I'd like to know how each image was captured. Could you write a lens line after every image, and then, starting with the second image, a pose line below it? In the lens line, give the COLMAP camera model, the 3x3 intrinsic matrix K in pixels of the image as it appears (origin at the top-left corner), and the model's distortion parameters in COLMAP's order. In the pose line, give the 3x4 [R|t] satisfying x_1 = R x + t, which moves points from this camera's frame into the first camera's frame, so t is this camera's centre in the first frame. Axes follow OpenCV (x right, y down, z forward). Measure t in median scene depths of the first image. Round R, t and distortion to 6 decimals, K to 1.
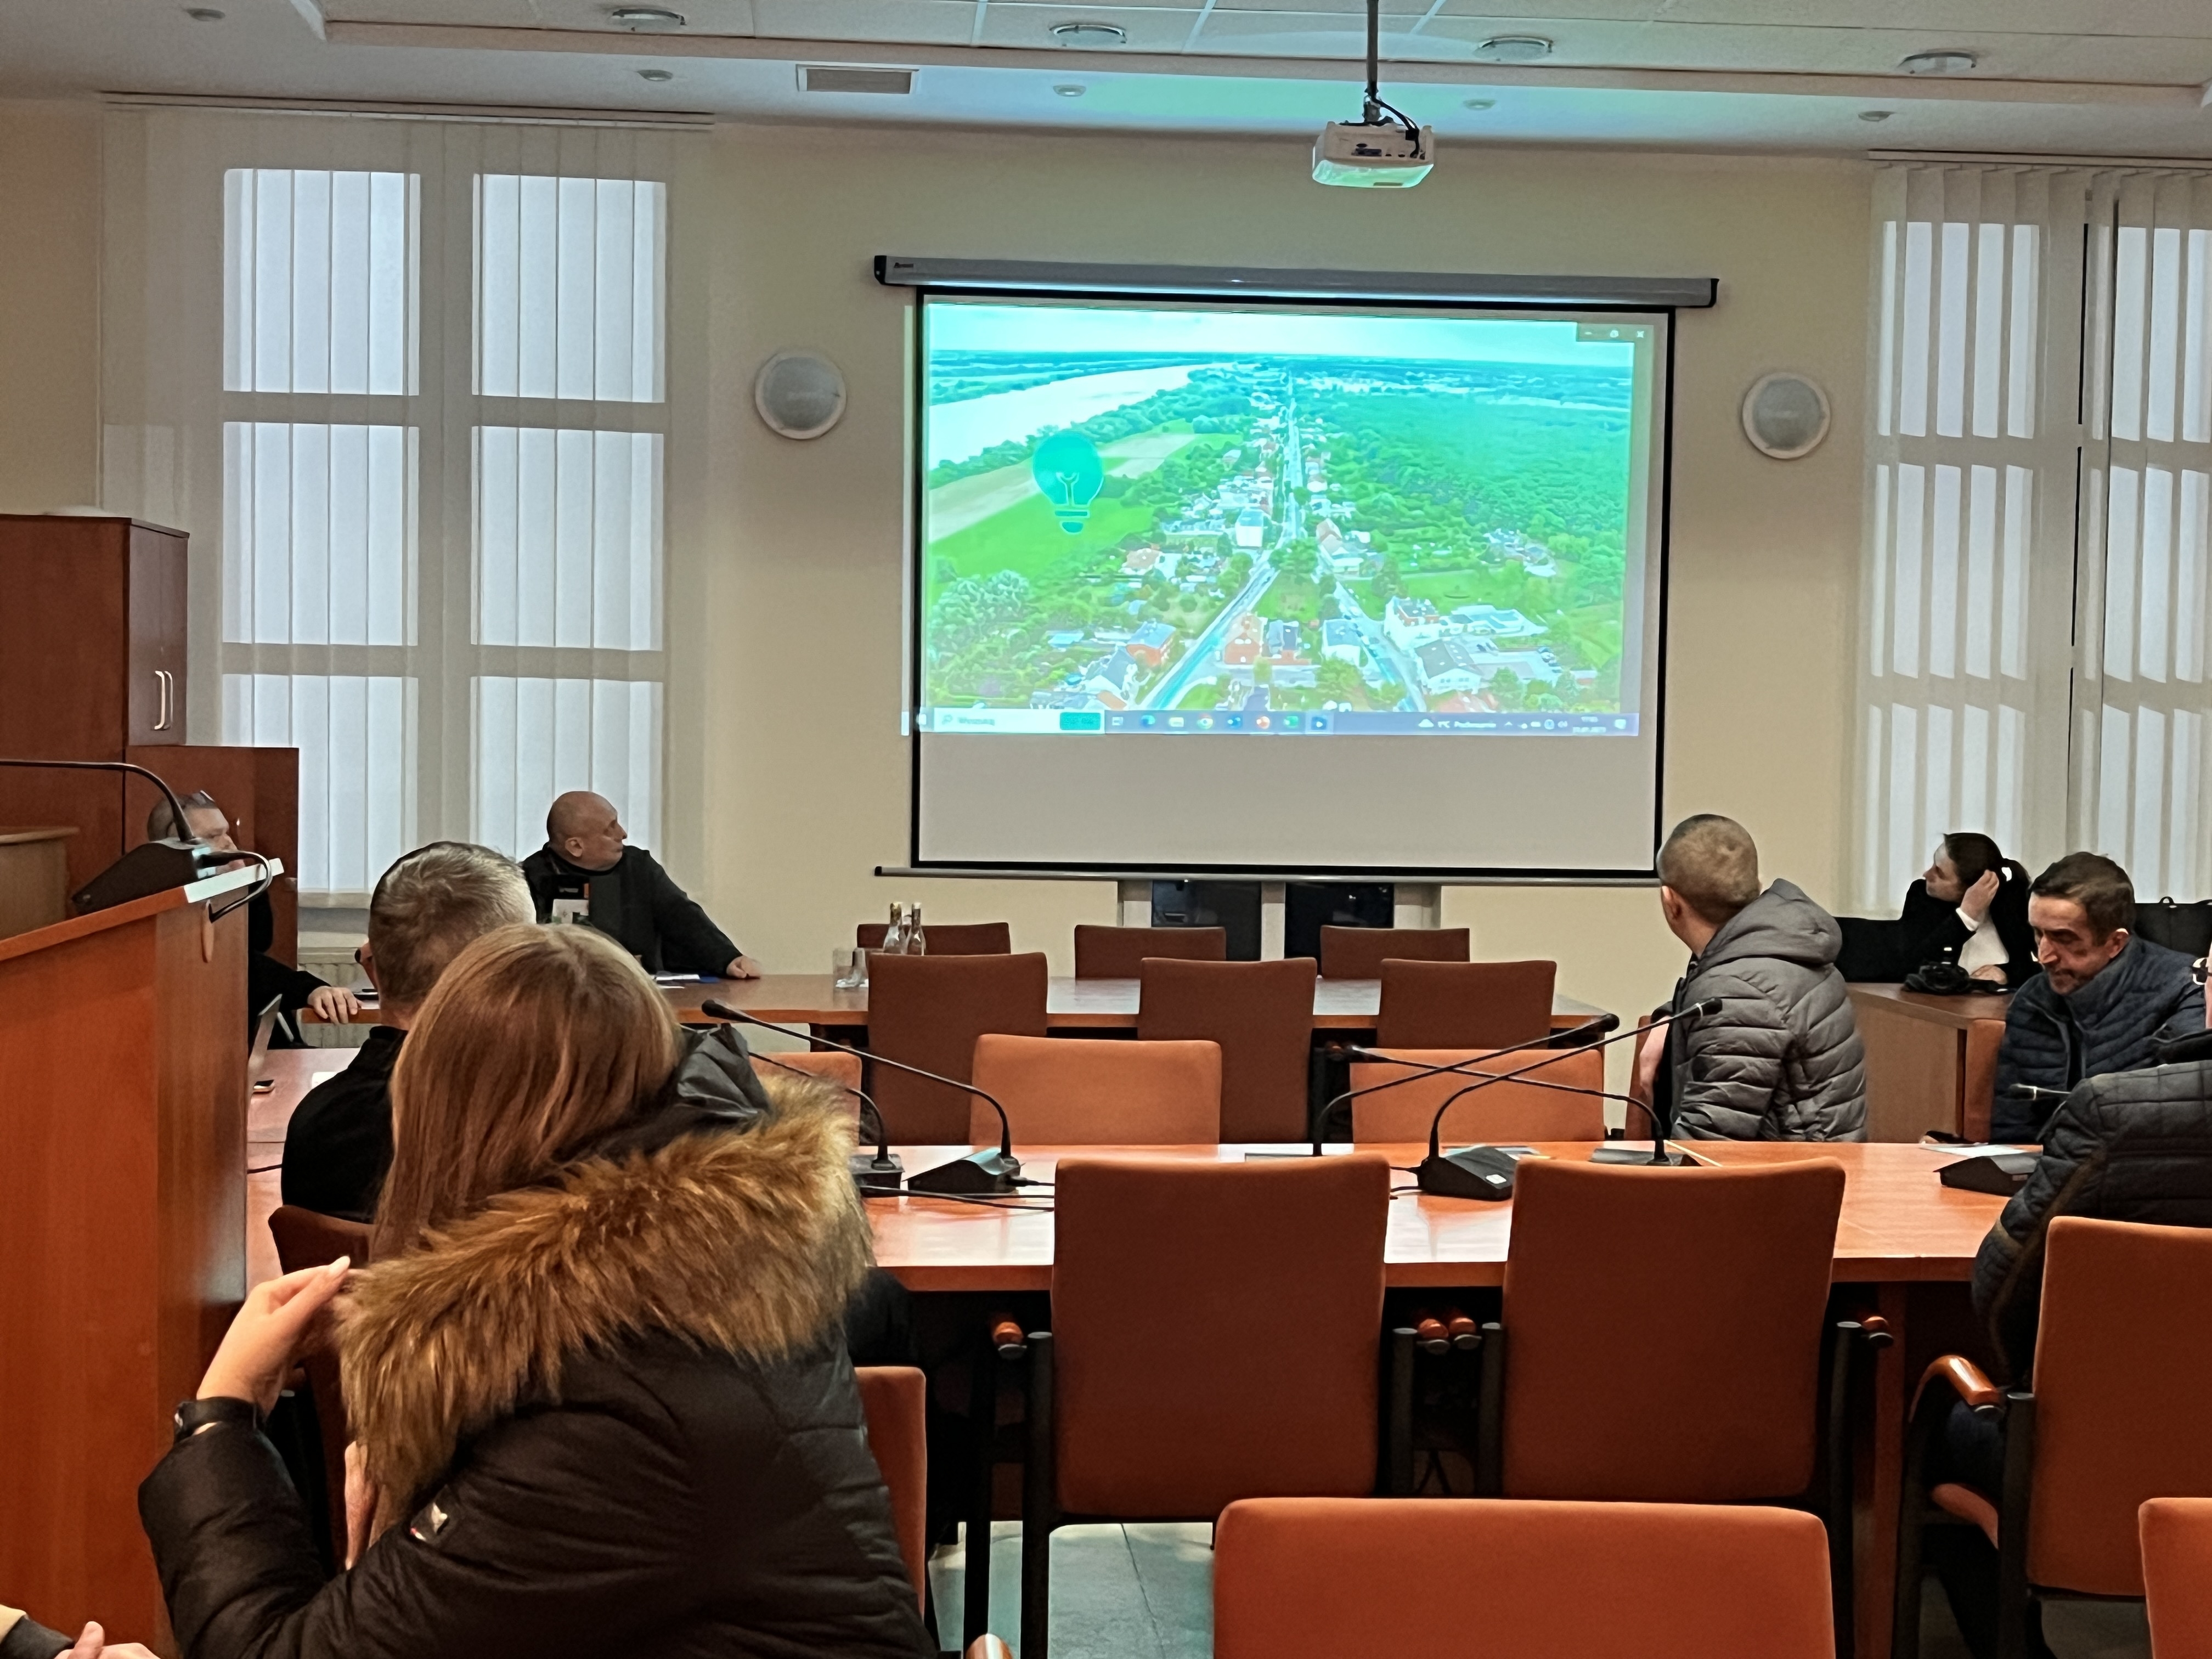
lens RADIAL K [[3213.7, 0, 1103.1], [0, 3213.7, 919.8], [0, 0, 1]] dist [0.019217, 0.000000]
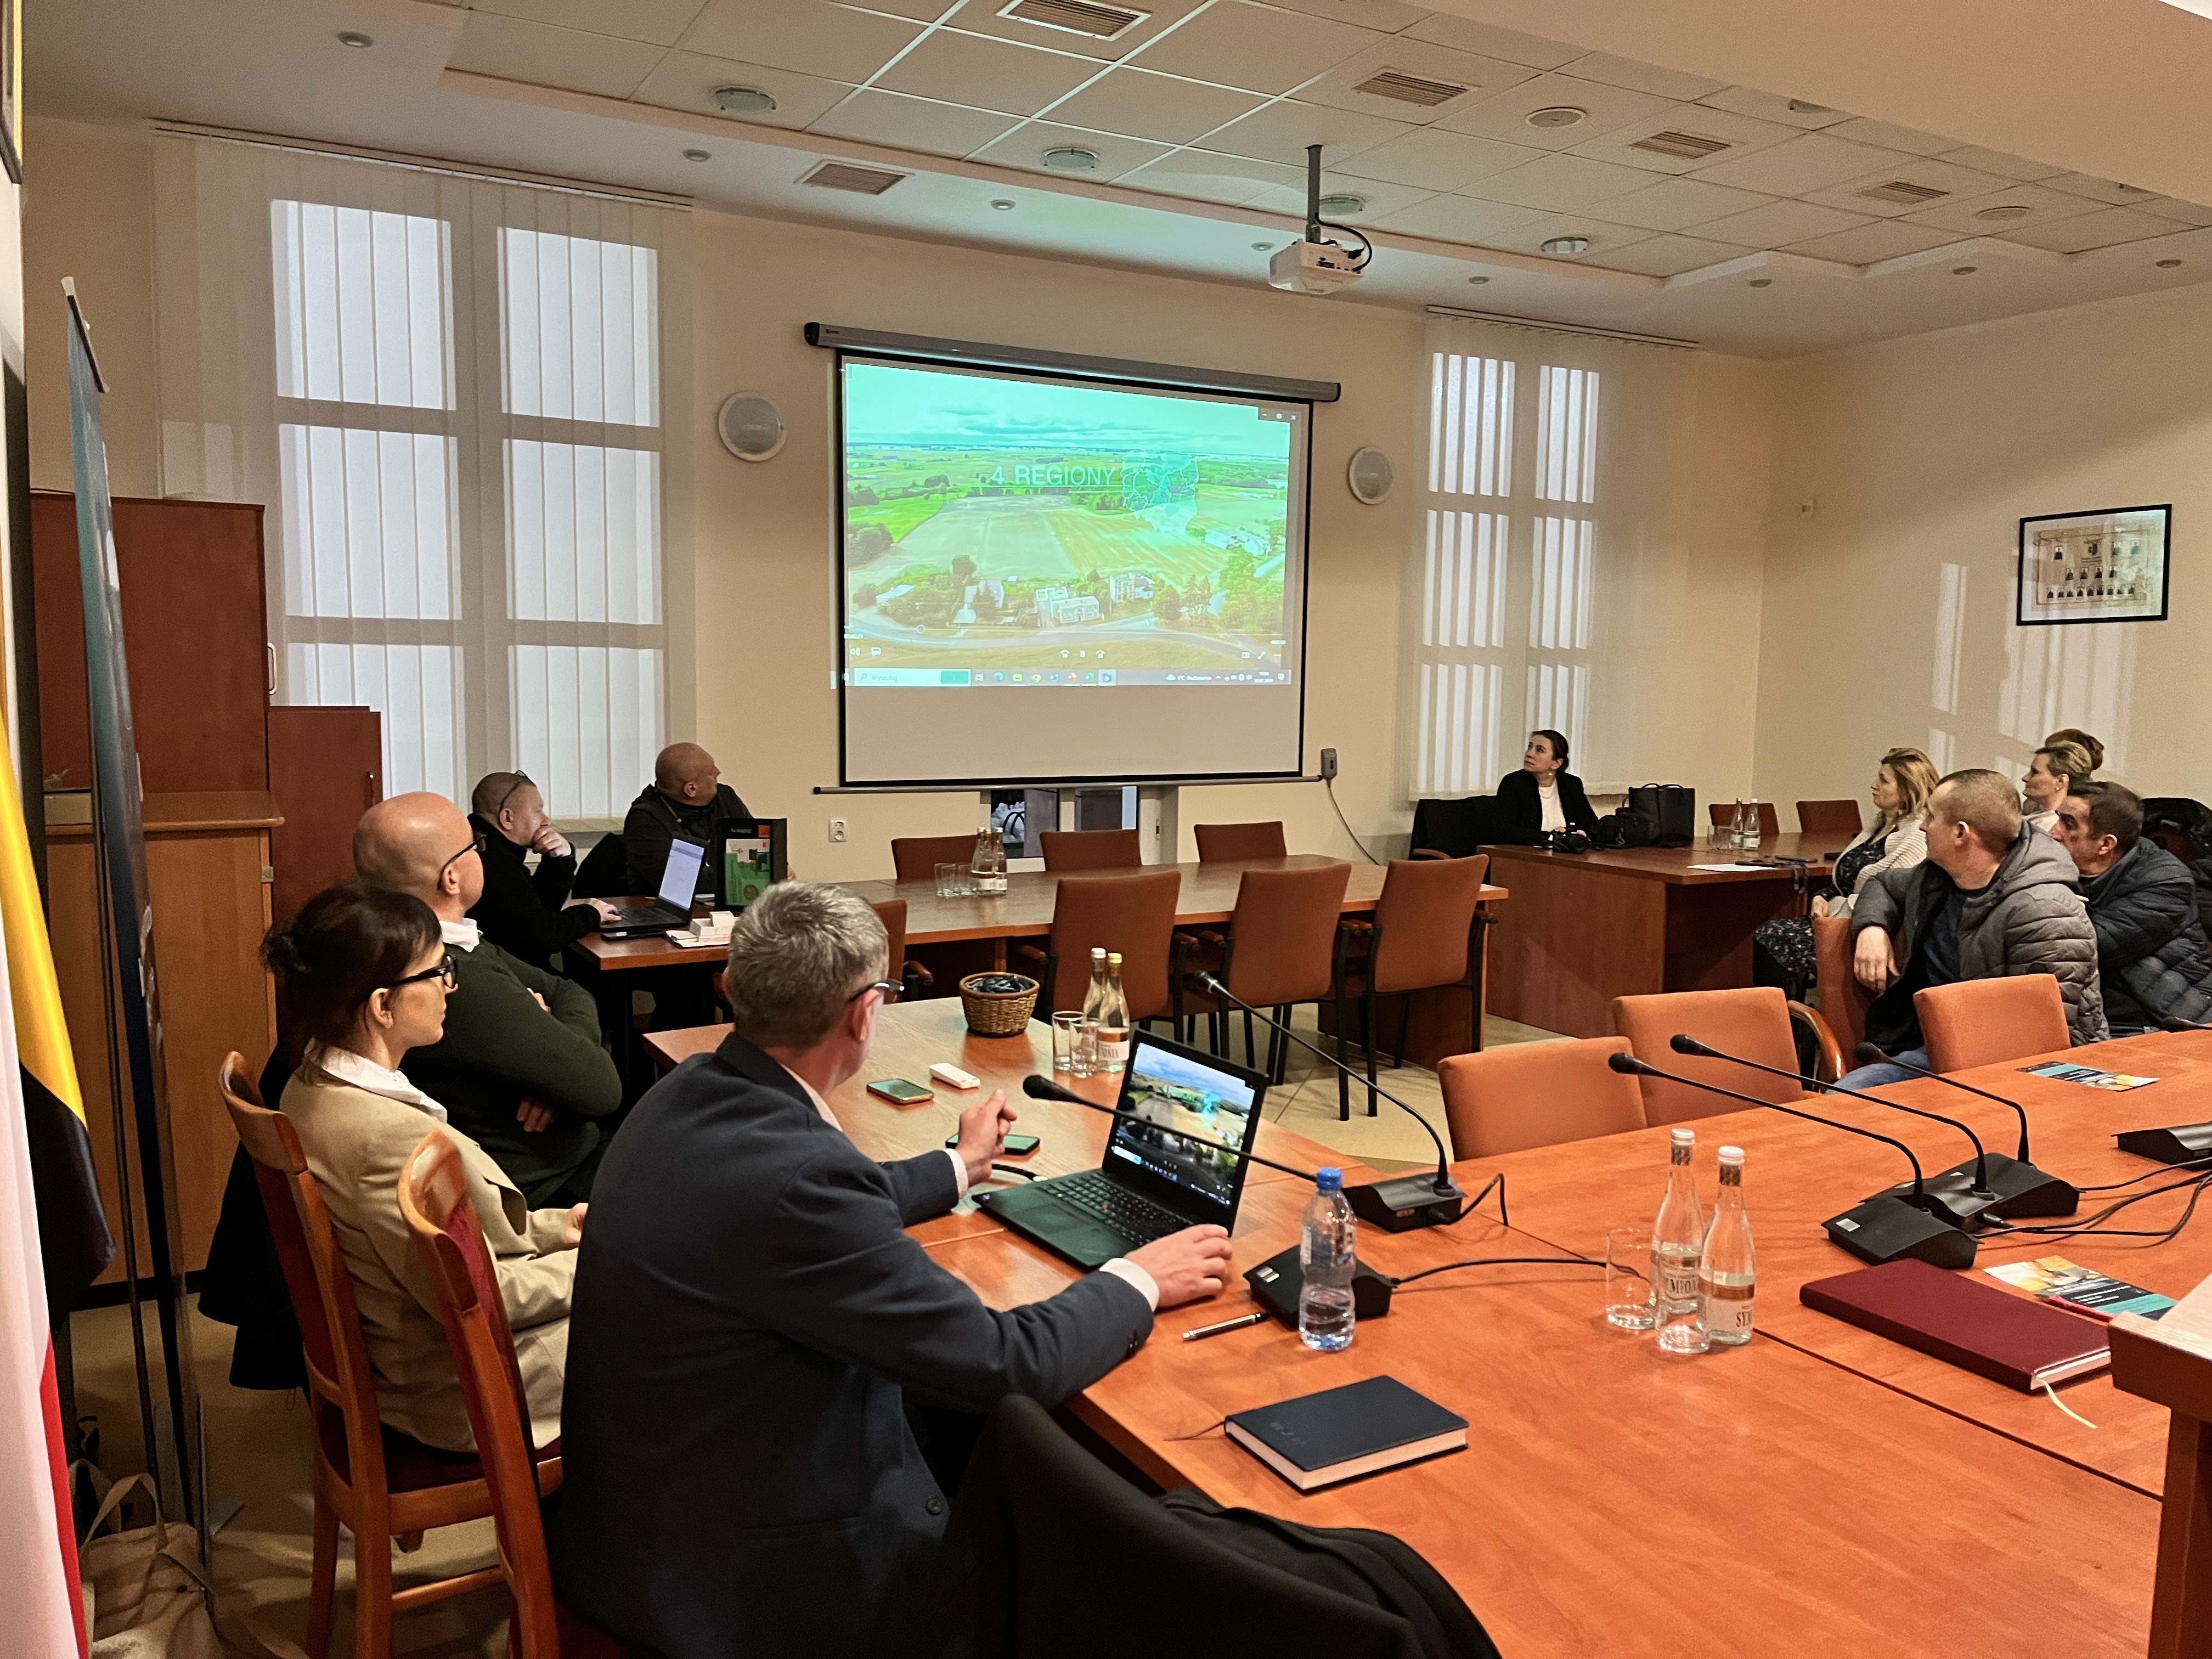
lens RADIAL K [[1667.0, 0, 1106.3], [0, 1667.0, 853.2], [0, 0, 1]] dist [0.042609, -0.077427]
pose [[0.908526, -0.051466, 0.414646, -0.258192], [0.025963, 0.997421, 0.066914, -0.033352], [-0.417020, -0.050028, 0.907519, 0.320705]]
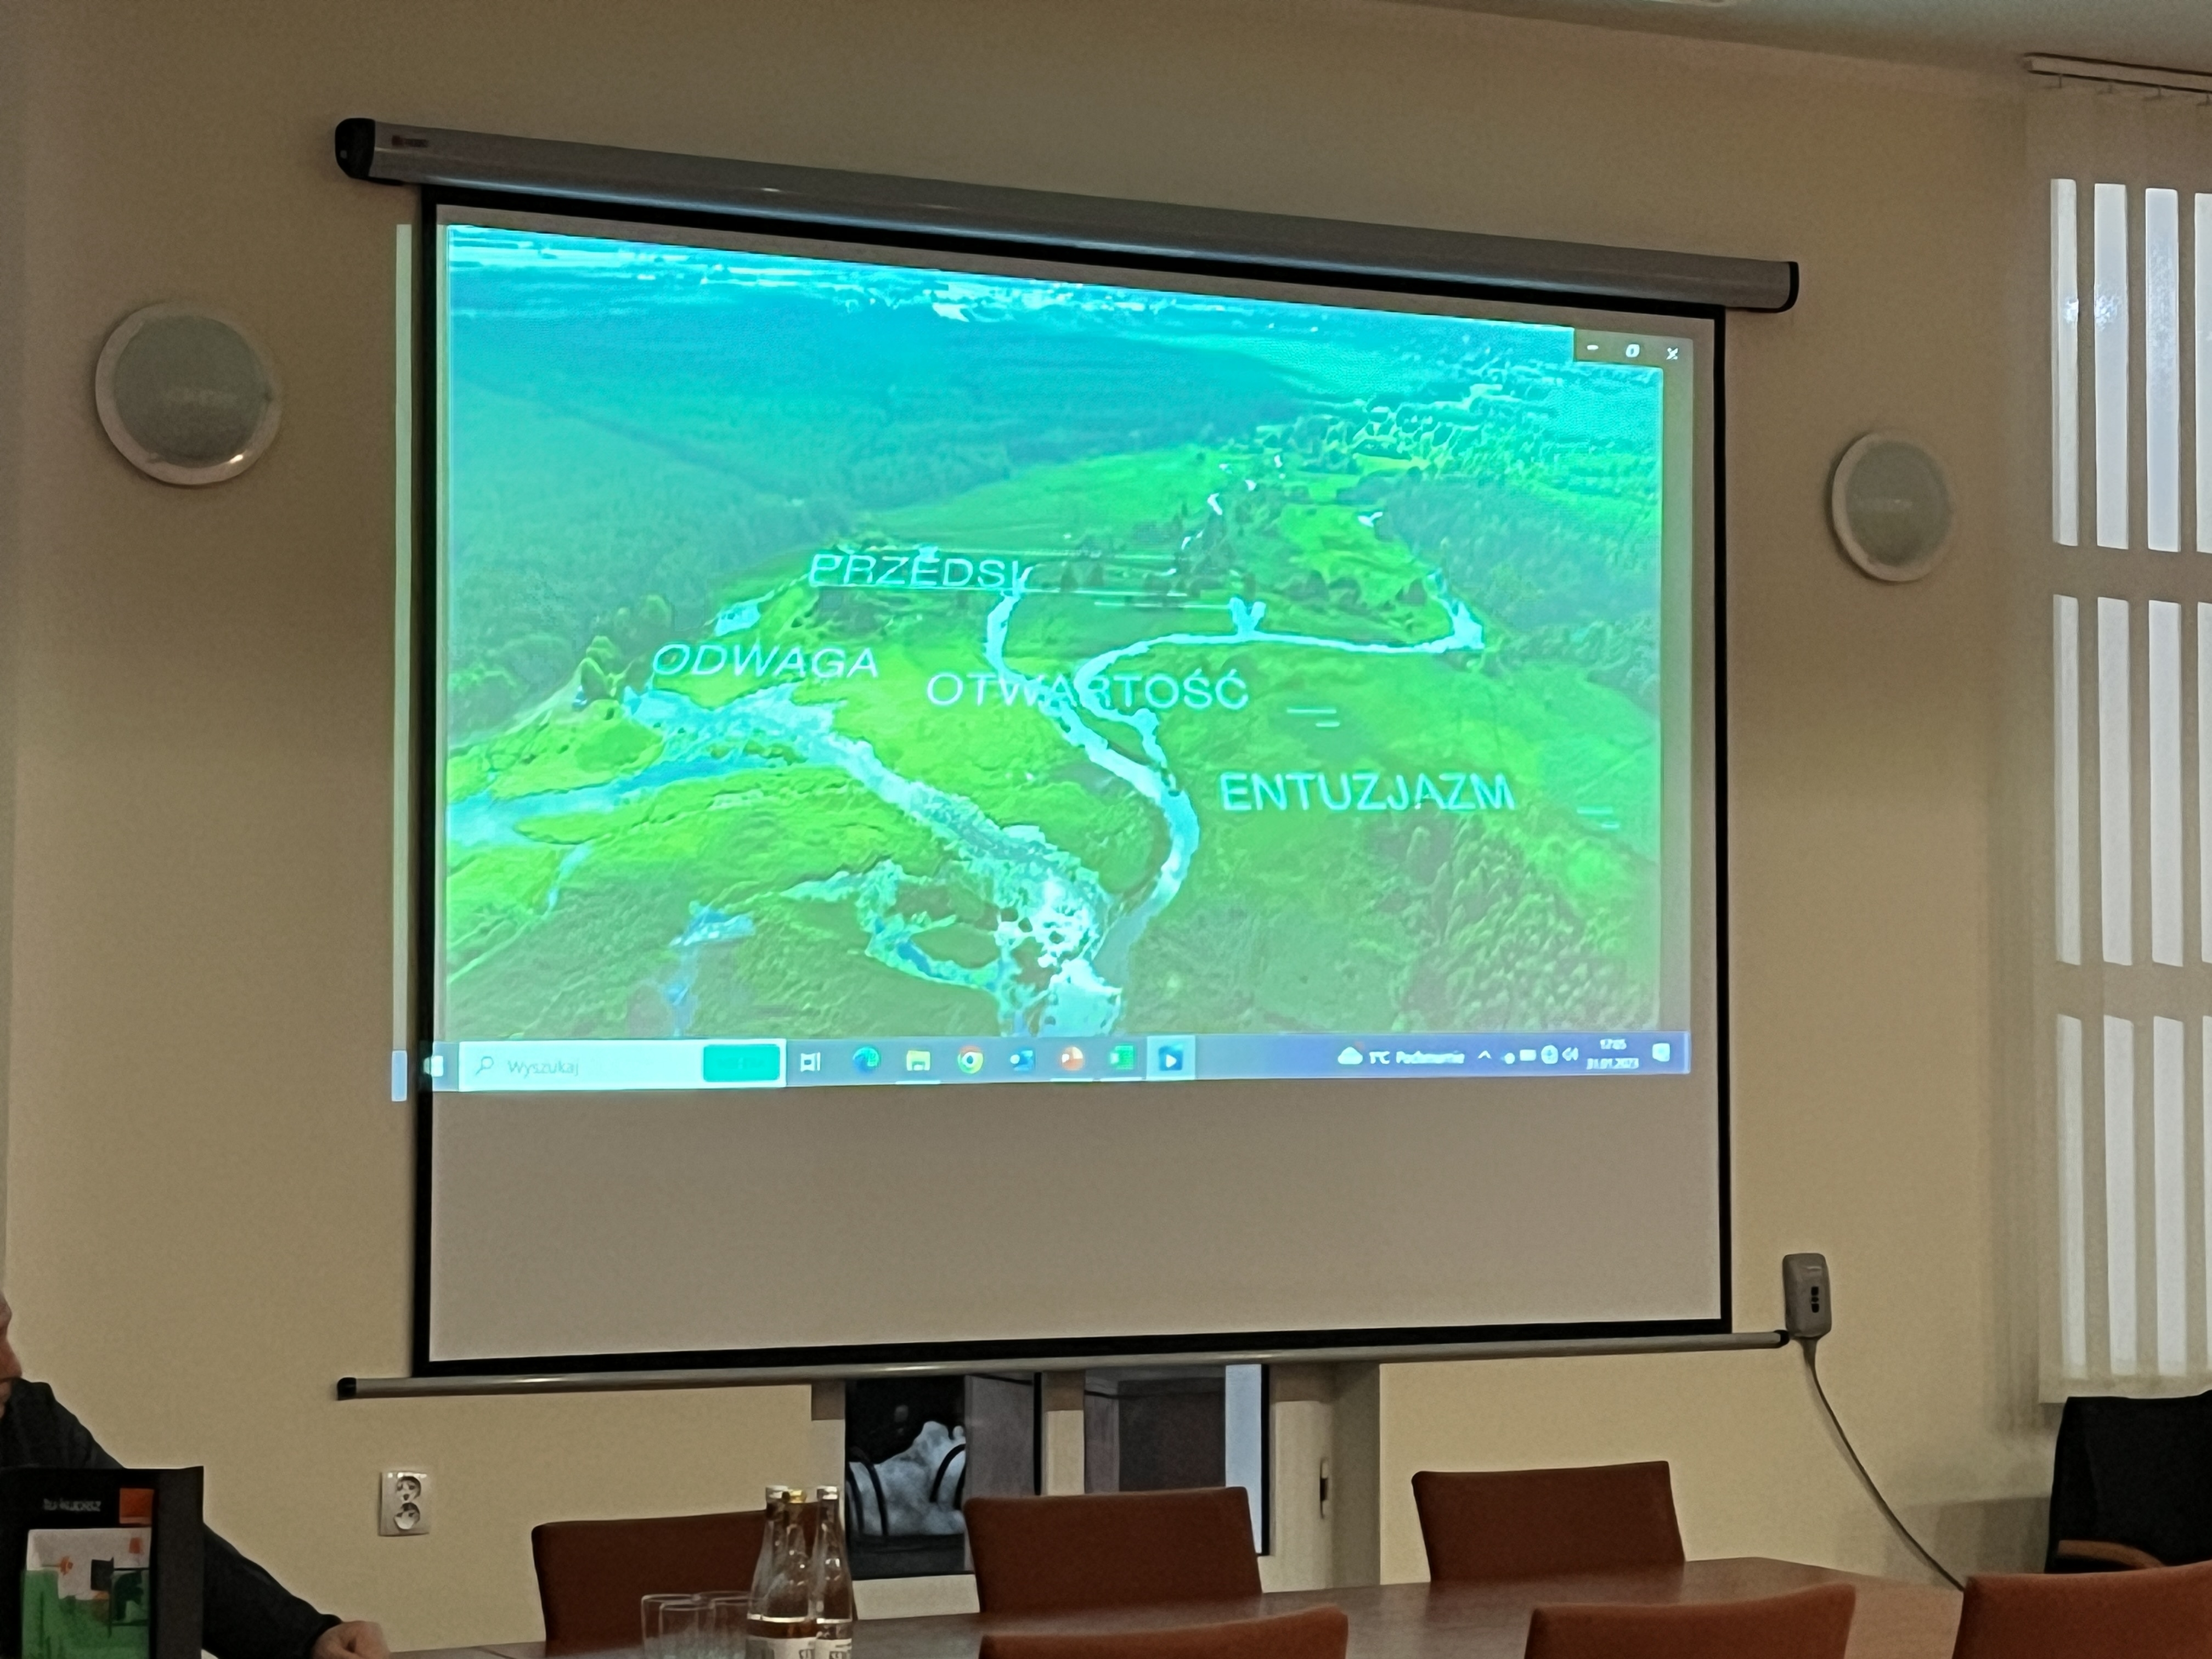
lens RADIAL K [[4361.4, 0, 1101.0], [0, 4361.4, 823.2], [0, 0, 1]] dist [0.098026, 0.000000]
pose [[0.920984, 0.004202, 0.389577, -0.226034], [0.038162, 0.994160, -0.100940, -0.029114], [-0.387726, 0.107831, 0.915446, 0.363507]]
